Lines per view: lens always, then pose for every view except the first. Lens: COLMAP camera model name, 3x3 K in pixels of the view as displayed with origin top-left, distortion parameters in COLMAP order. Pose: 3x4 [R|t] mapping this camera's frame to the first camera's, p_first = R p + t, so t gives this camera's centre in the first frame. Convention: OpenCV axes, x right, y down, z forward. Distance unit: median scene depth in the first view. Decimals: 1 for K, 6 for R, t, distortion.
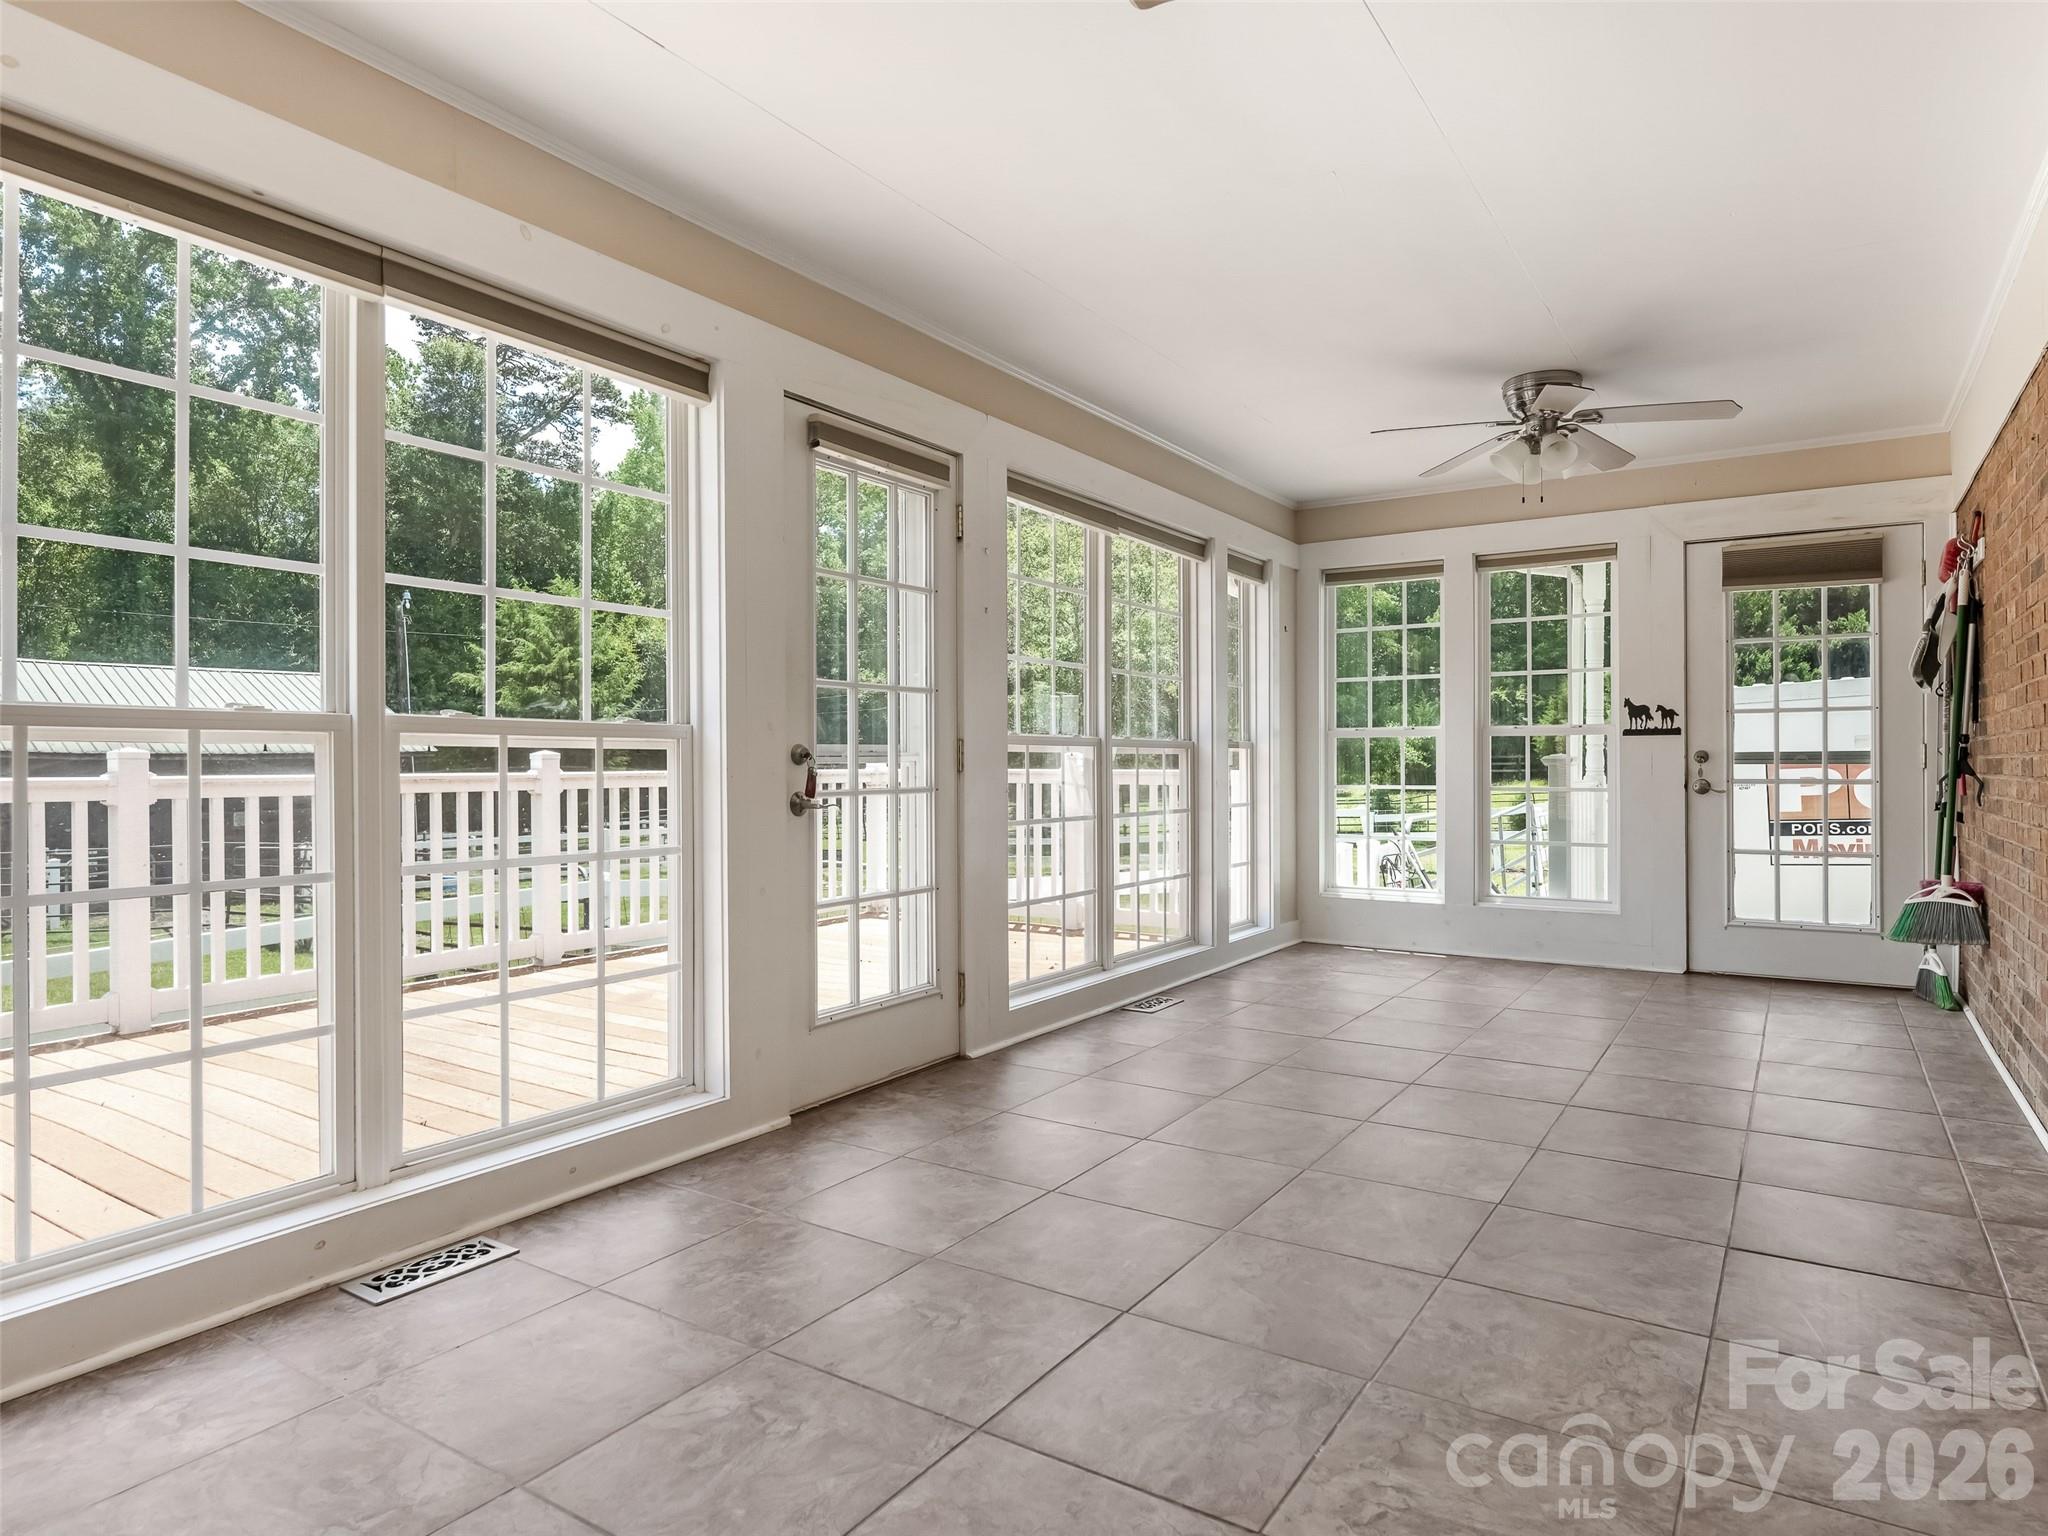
lens RADIAL K [[1196.5, 0, 1024.0], [0, 1196.5, 768.0], [0, 0, 1]] dist [-0.005068, 0.000732]
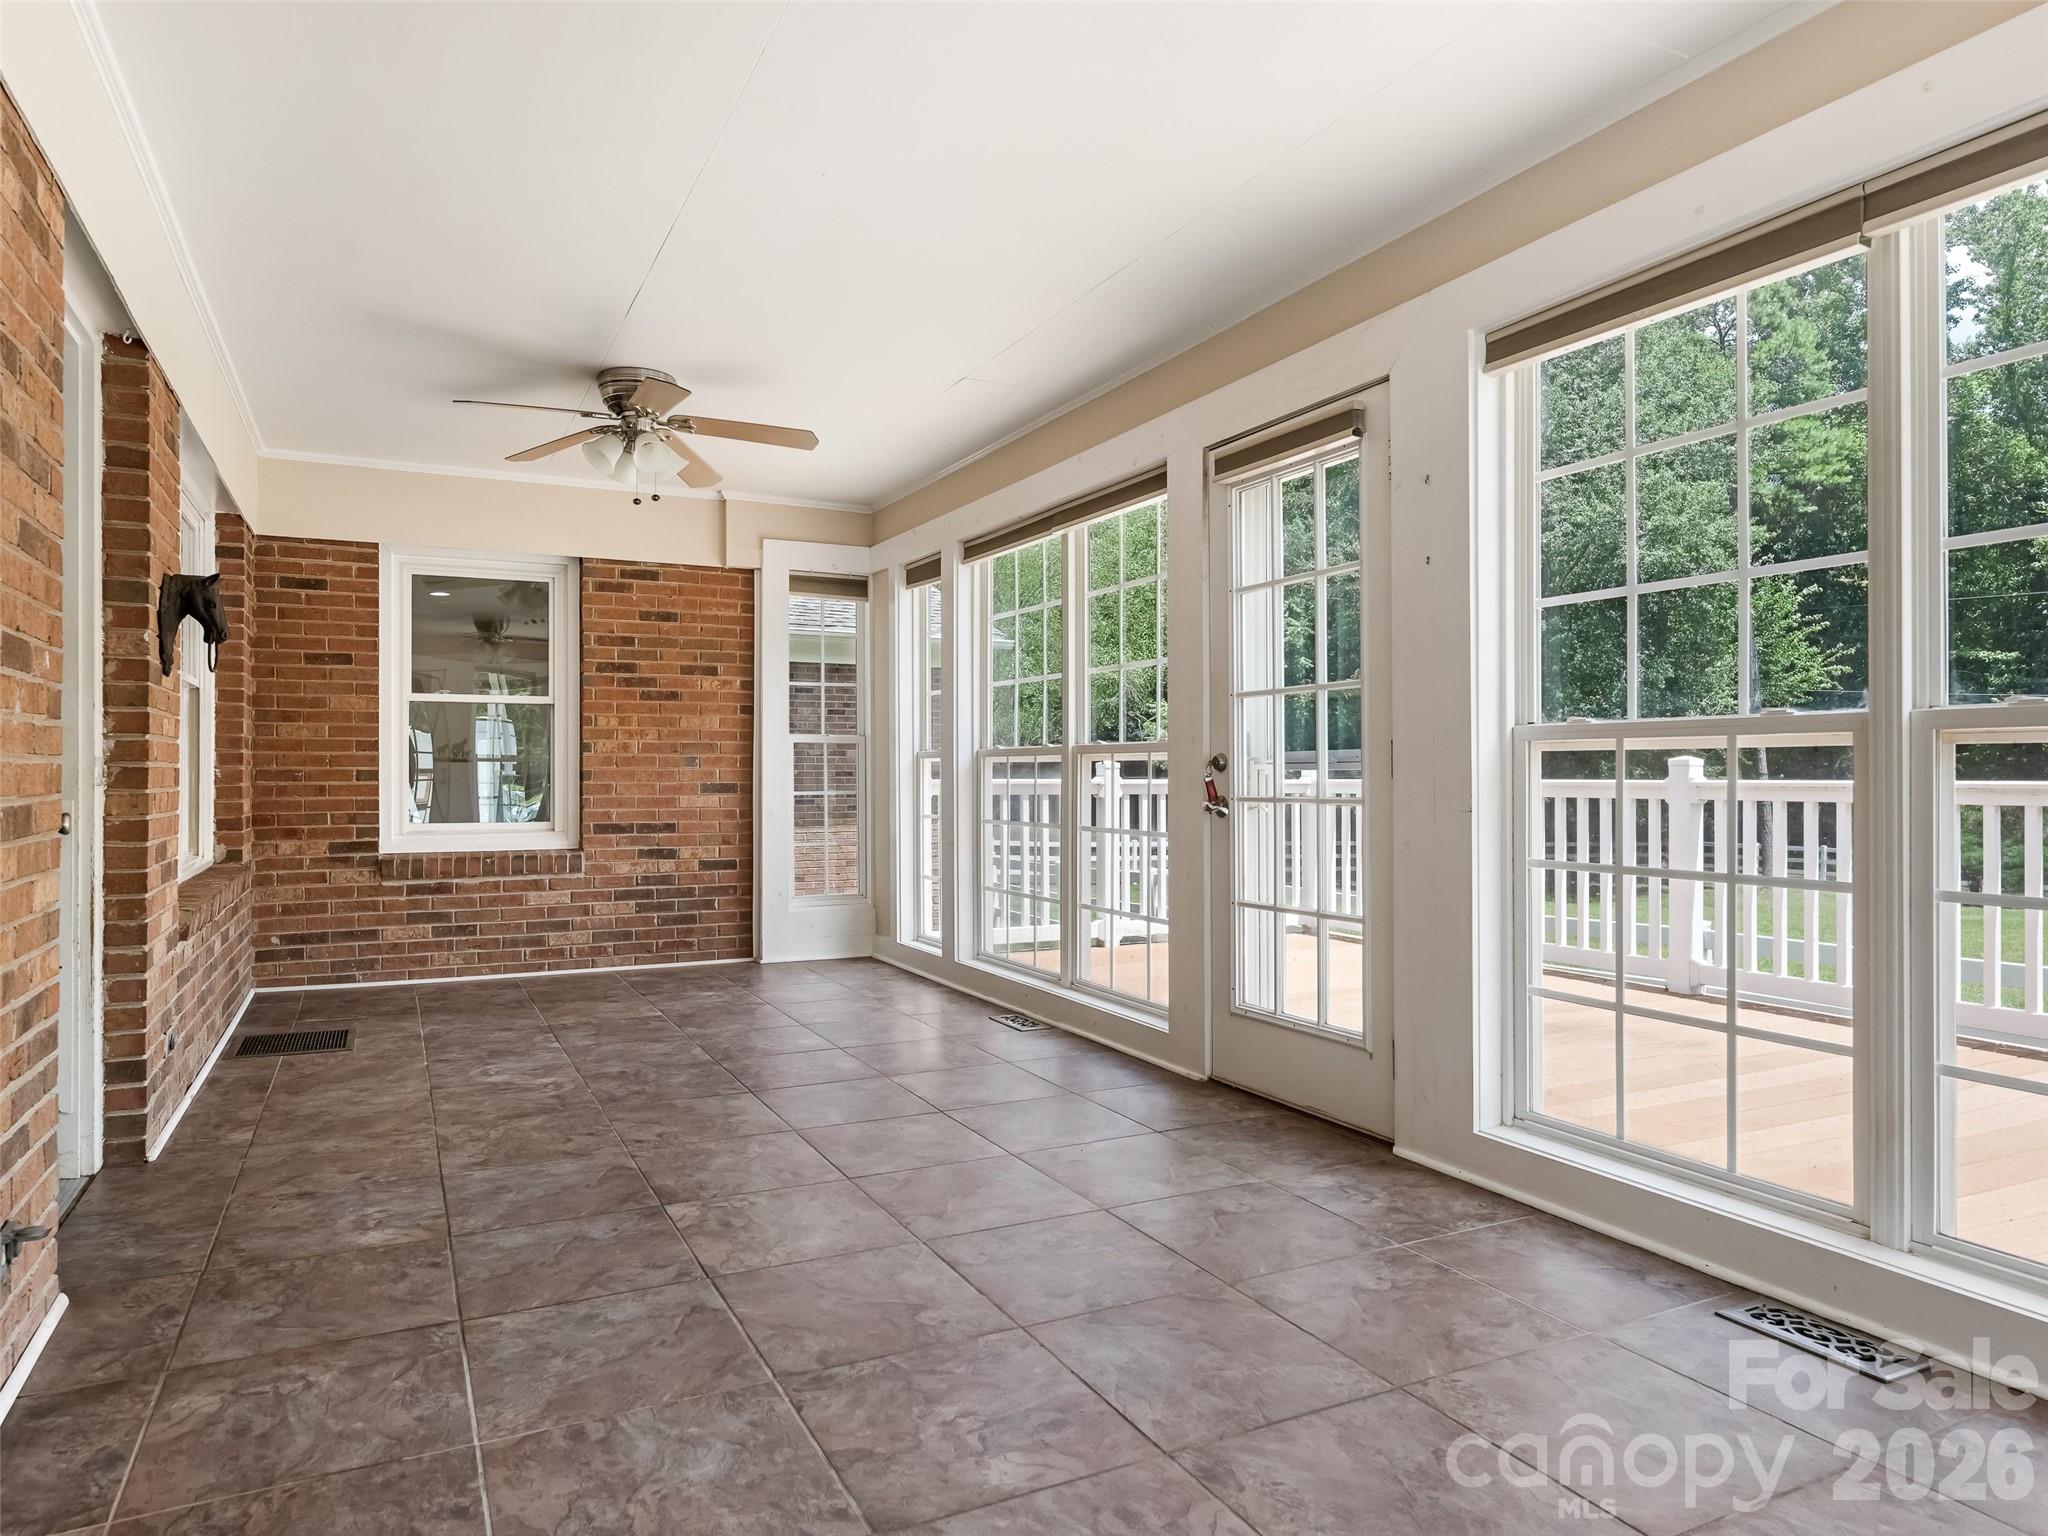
lens RADIAL K [[1312.7, 0, 1024.0], [0, 1312.7, 768.0], [0, 0, 1]] dist [0.009365, 0.001574]
pose [[-0.509654, 0.002219, -0.860377, 0.745514], [0.000442, 0.999997, 0.002318, -0.006742], [0.860379, 0.000801, -0.509654, 1.137458]]
